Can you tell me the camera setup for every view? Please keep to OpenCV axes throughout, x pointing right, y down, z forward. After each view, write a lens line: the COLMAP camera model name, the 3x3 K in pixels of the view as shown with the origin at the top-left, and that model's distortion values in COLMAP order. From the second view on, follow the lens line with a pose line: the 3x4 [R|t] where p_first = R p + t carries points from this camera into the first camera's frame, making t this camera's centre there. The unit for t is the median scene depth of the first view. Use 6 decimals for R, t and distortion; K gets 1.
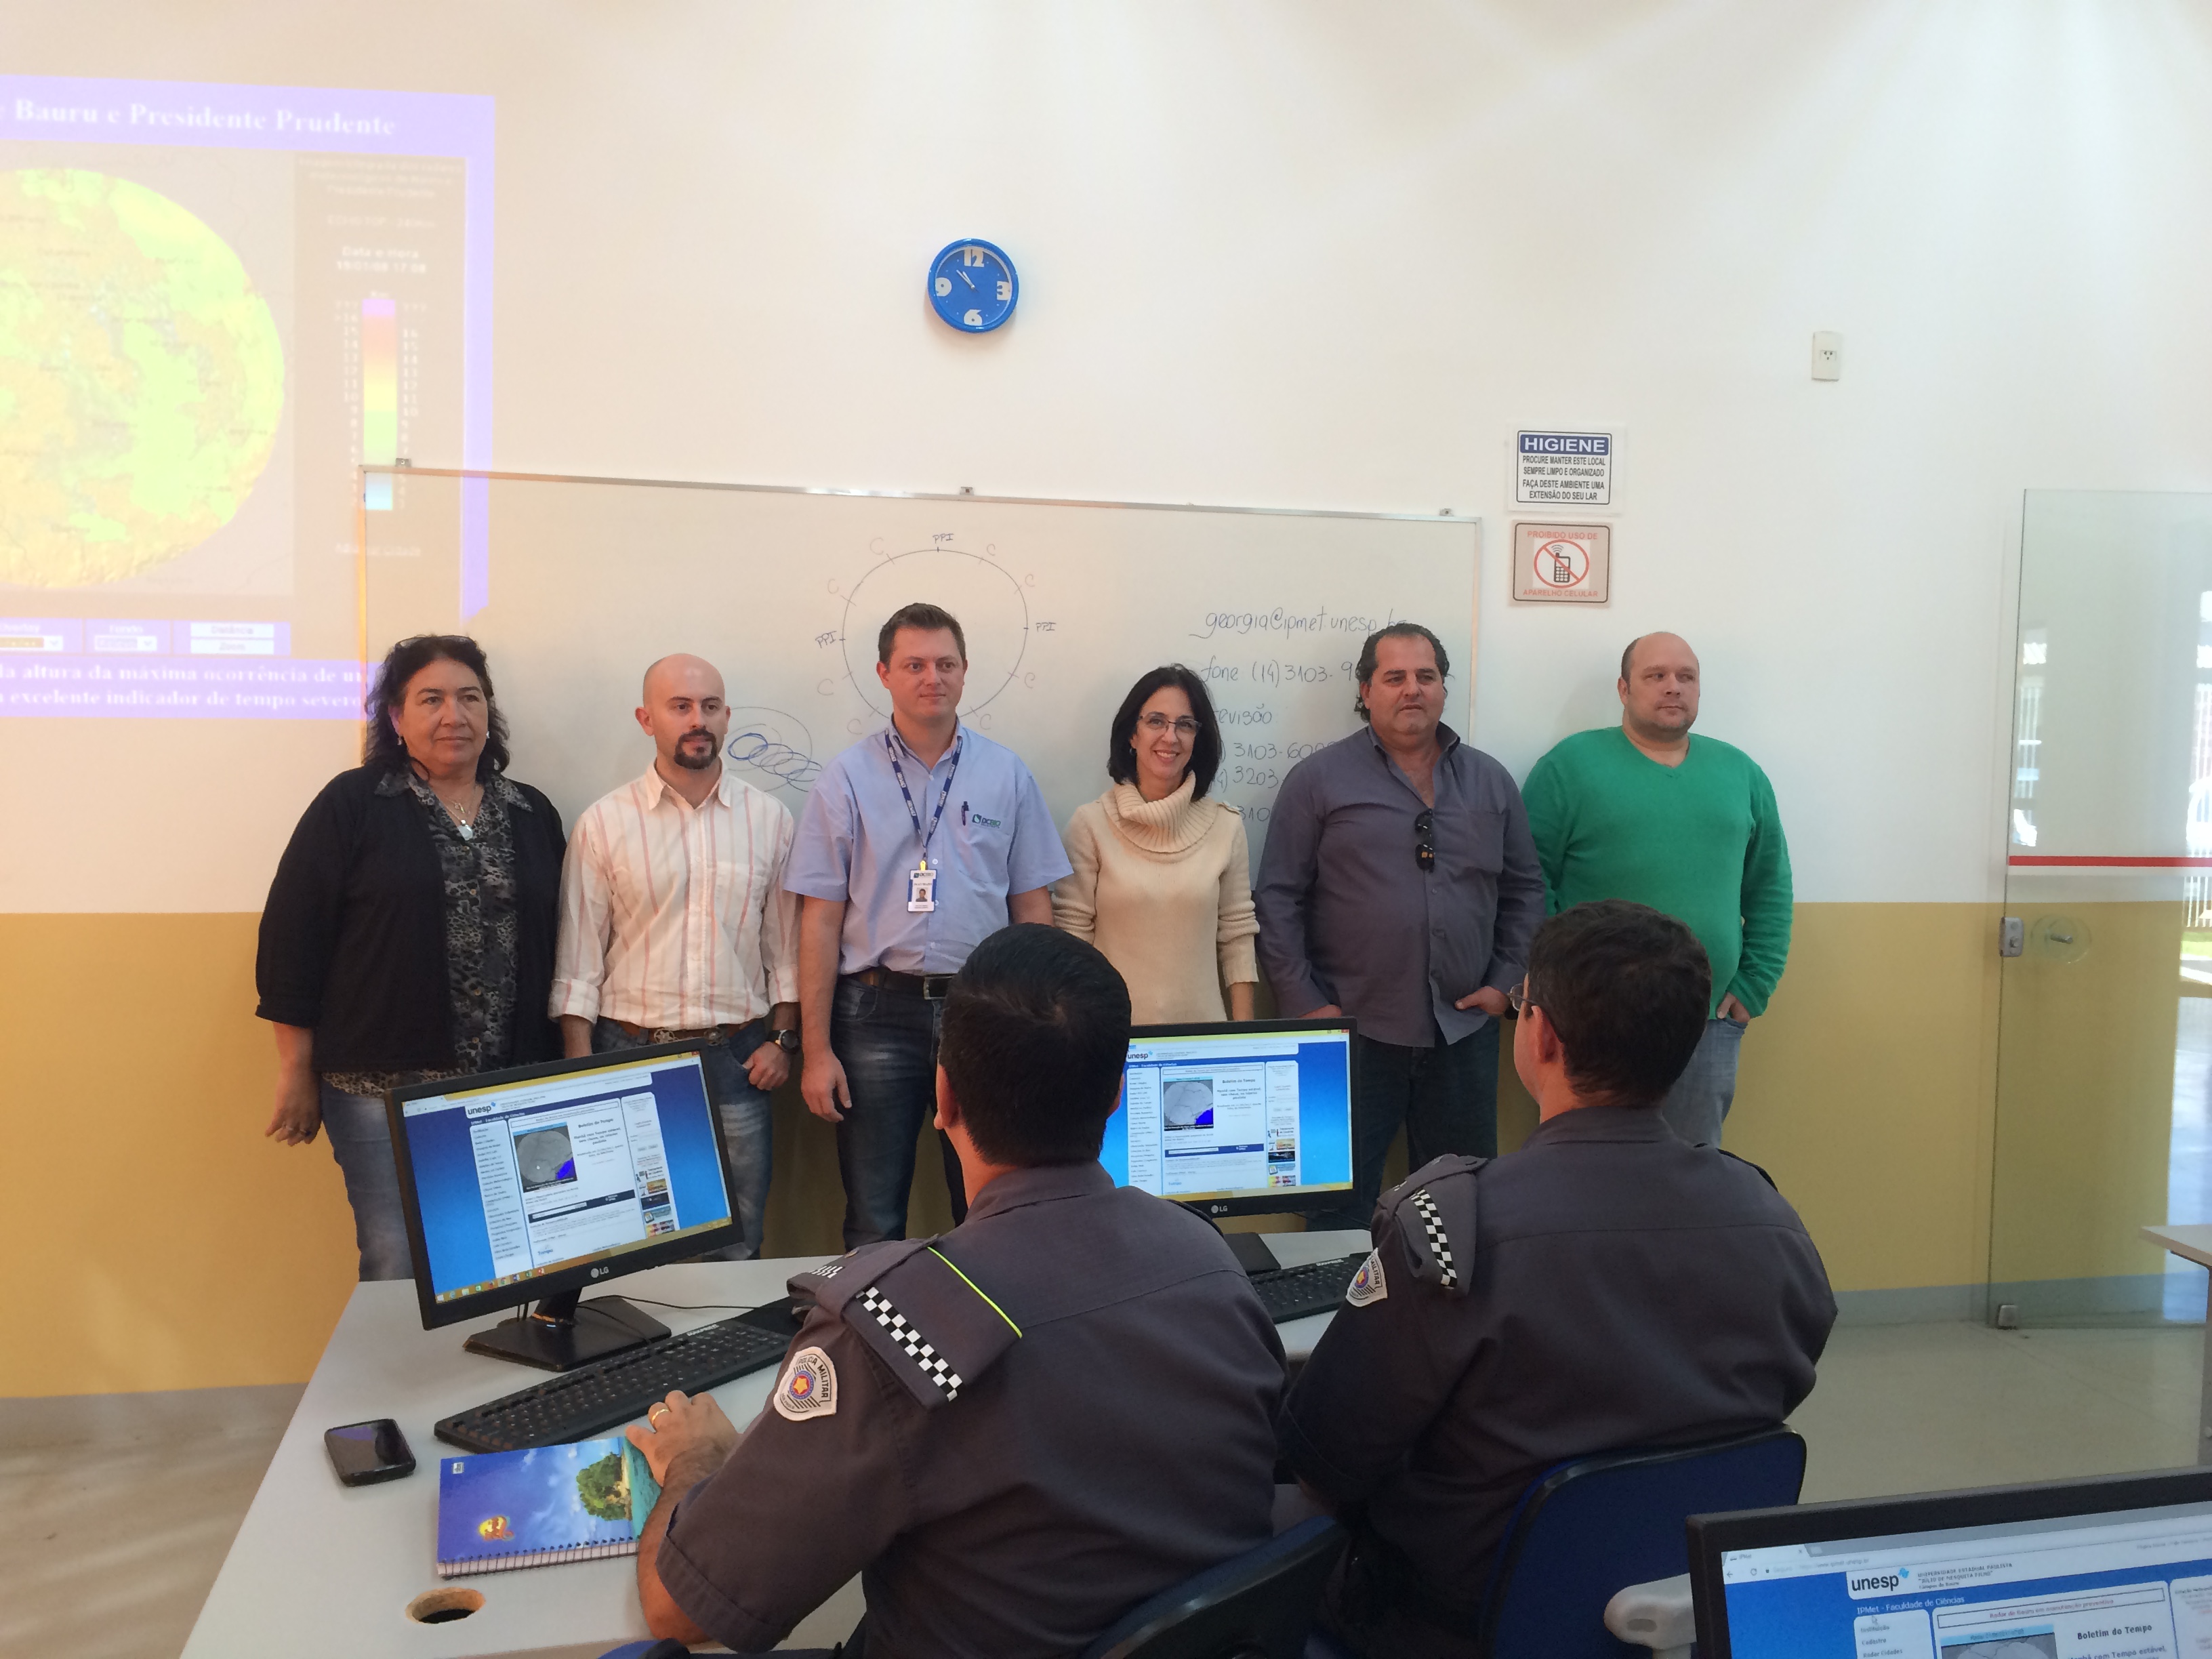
lens RADIAL K [[1919.8, 0, 1117.2], [0, 1919.8, 836.9], [0, 0, 1]] dist [0.092074, -0.121987]
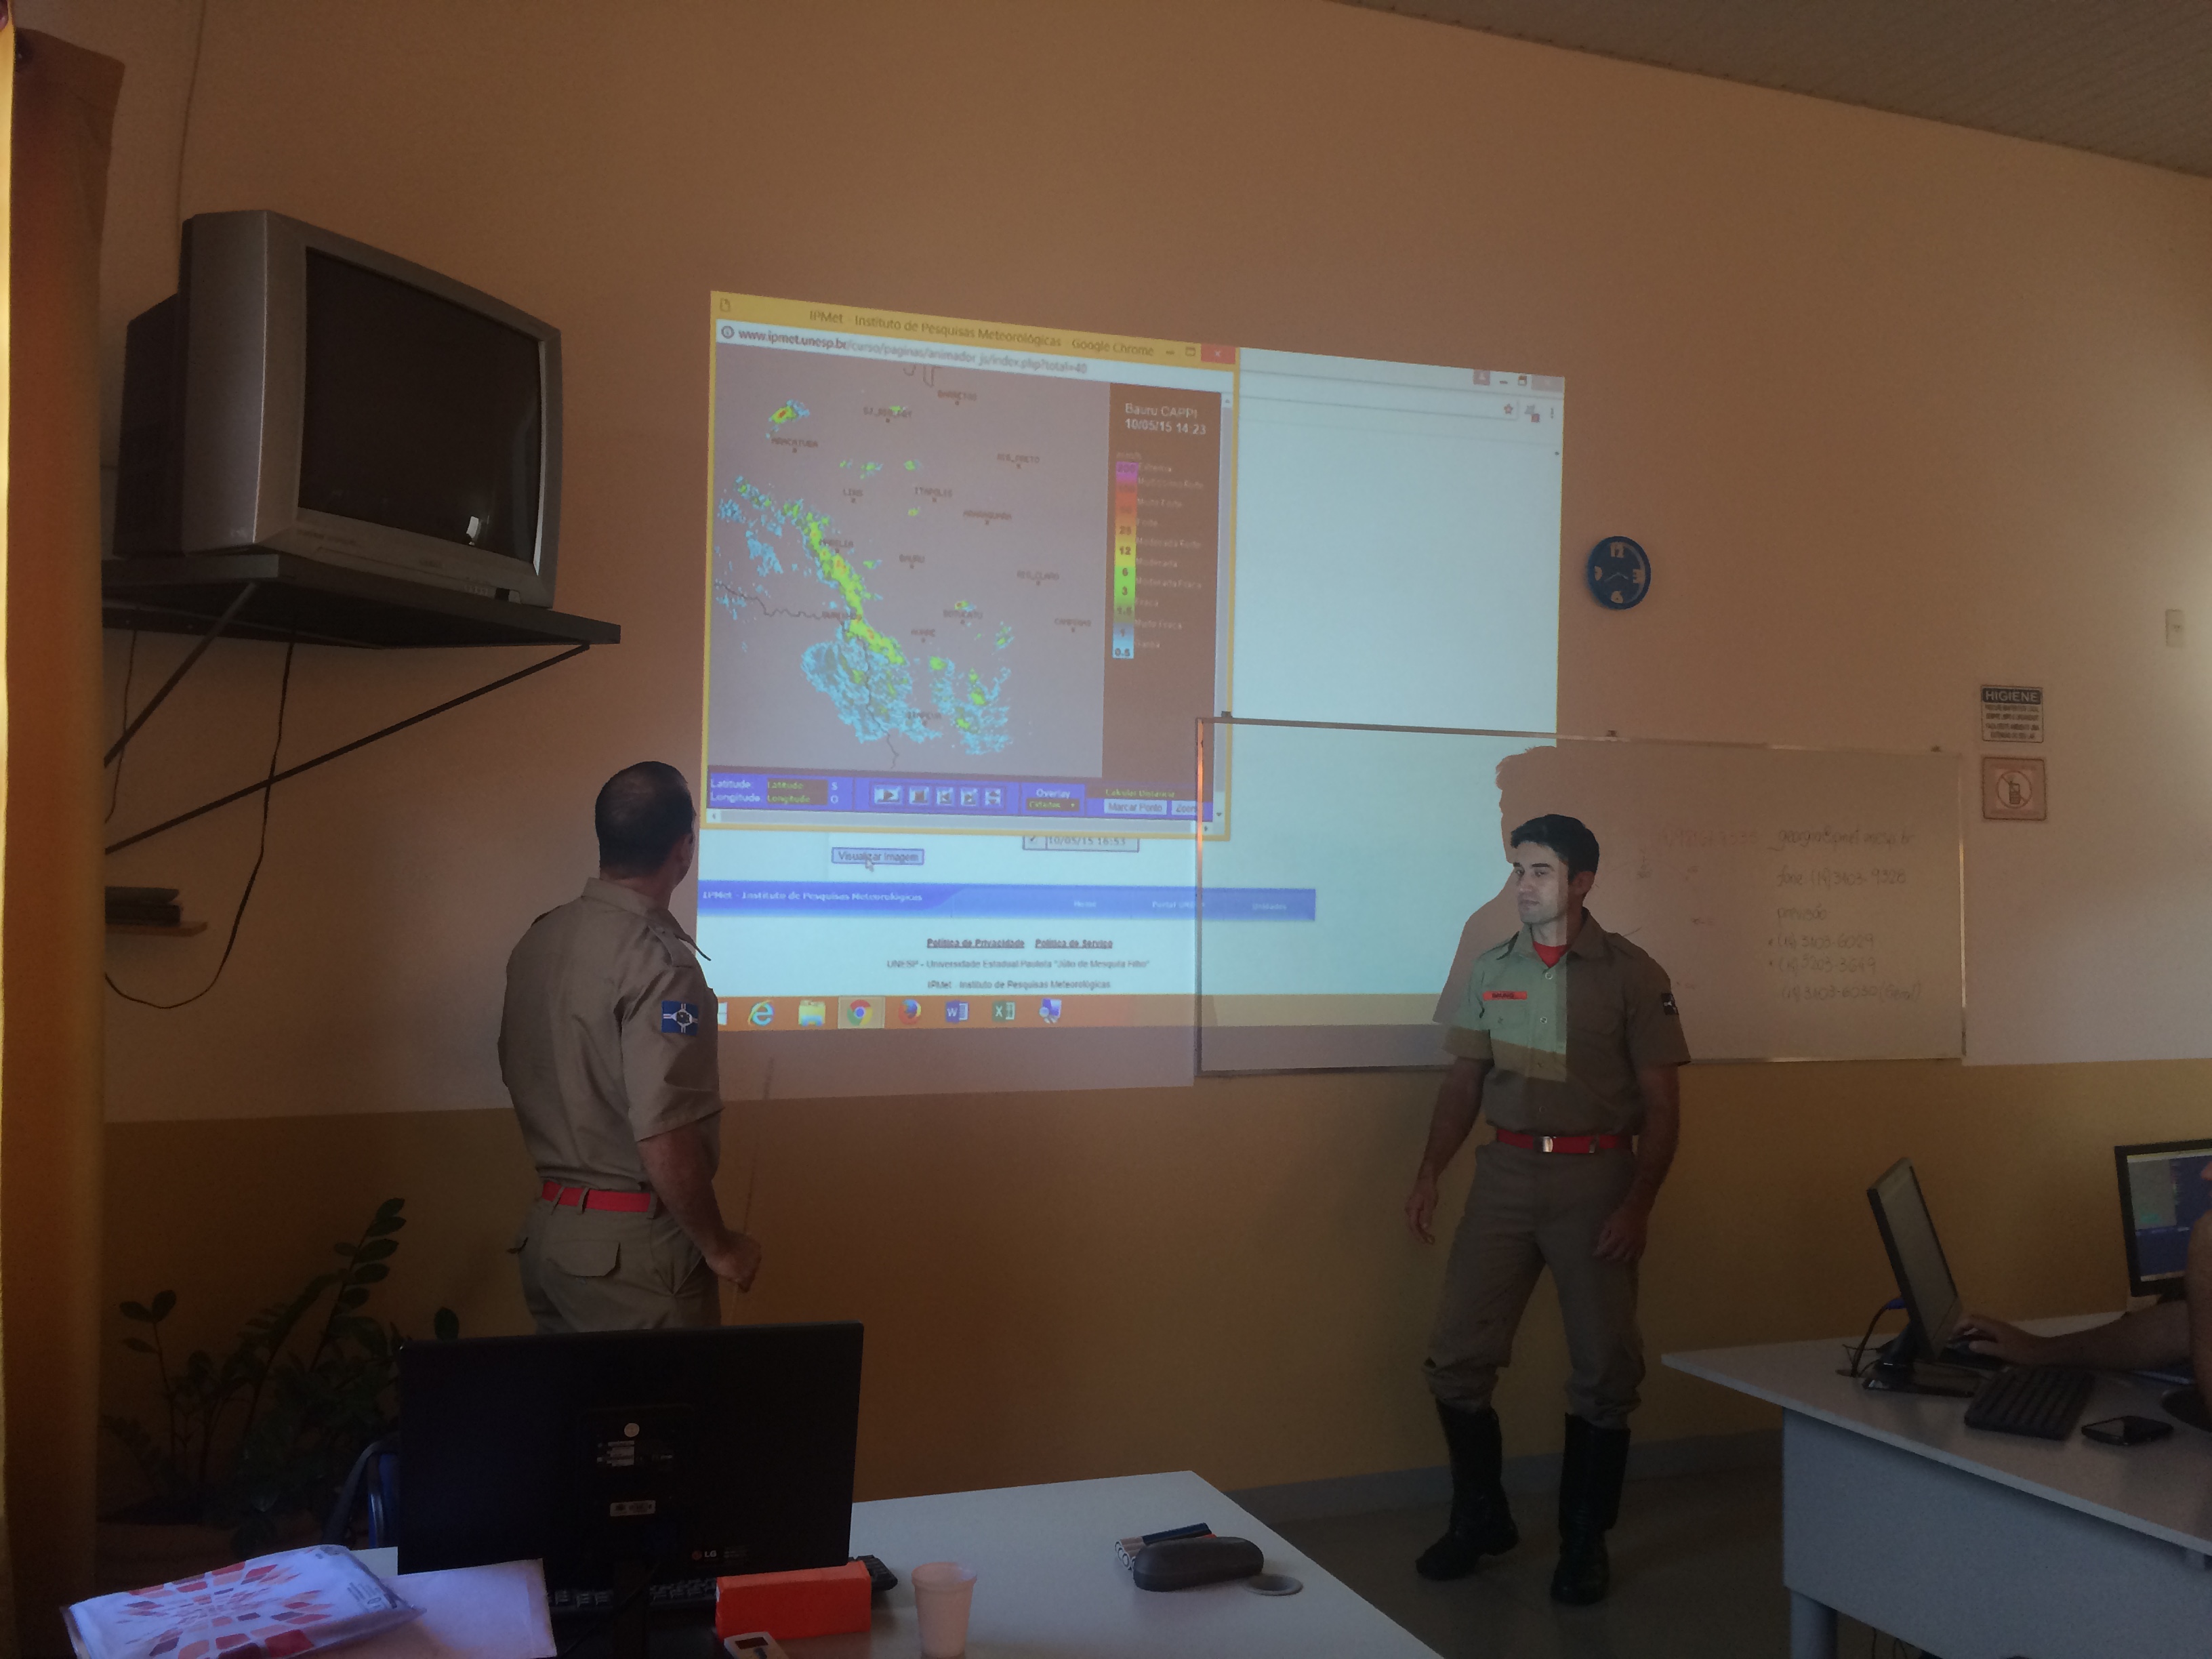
lens RADIAL K [[1921.6, 0, 1101.6], [0, 1921.6, 834.3], [0, 0, 1]] dist [0.065148, -0.127328]
pose [[0.990125, -0.006520, 0.140039, -0.612880], [0.021745, 0.993971, -0.107467, 0.011092], [-0.138494, 0.109451, 0.984297, -0.173811]]
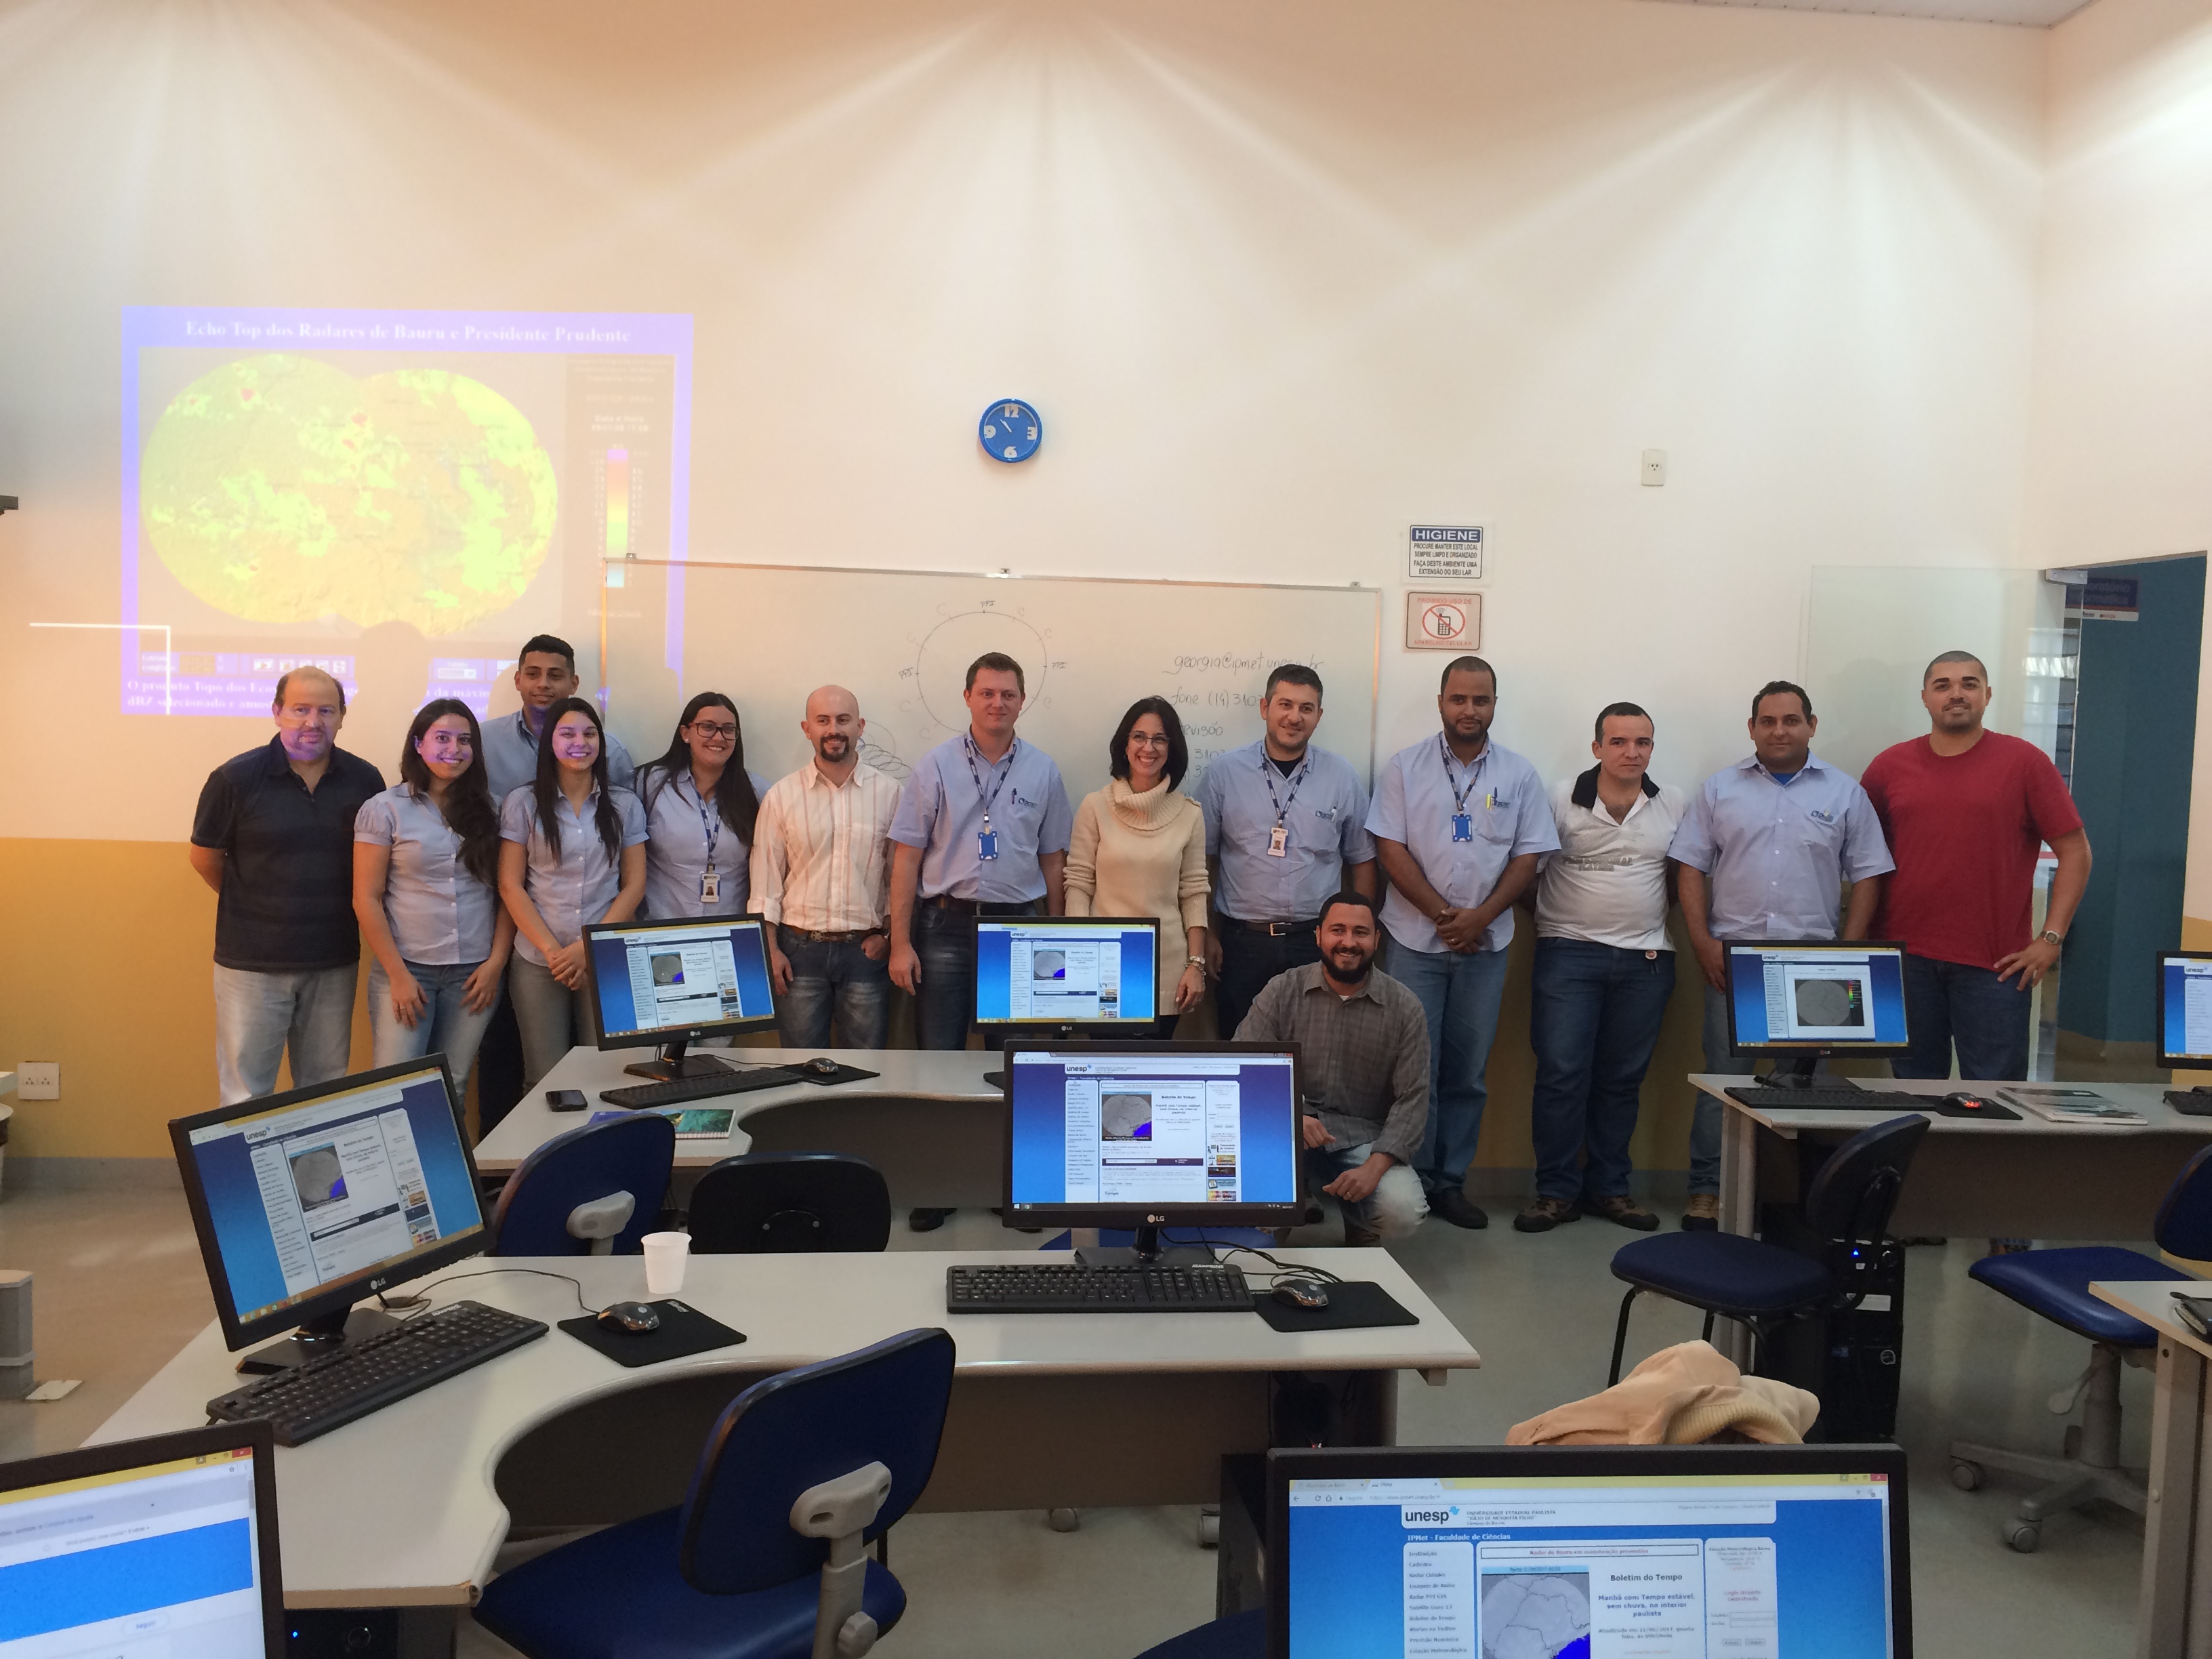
lens RADIAL K [[1940.6, 0, 1131.3], [0, 1940.6, 857.3], [0, 0, 1]] dist [0.051071, -0.001953]
pose [[0.990528, 0.022576, -0.135439, 0.231848], [-0.021322, 0.999715, 0.010704, 0.018033], [0.135642, -0.007715, 0.990728, -0.458602]]
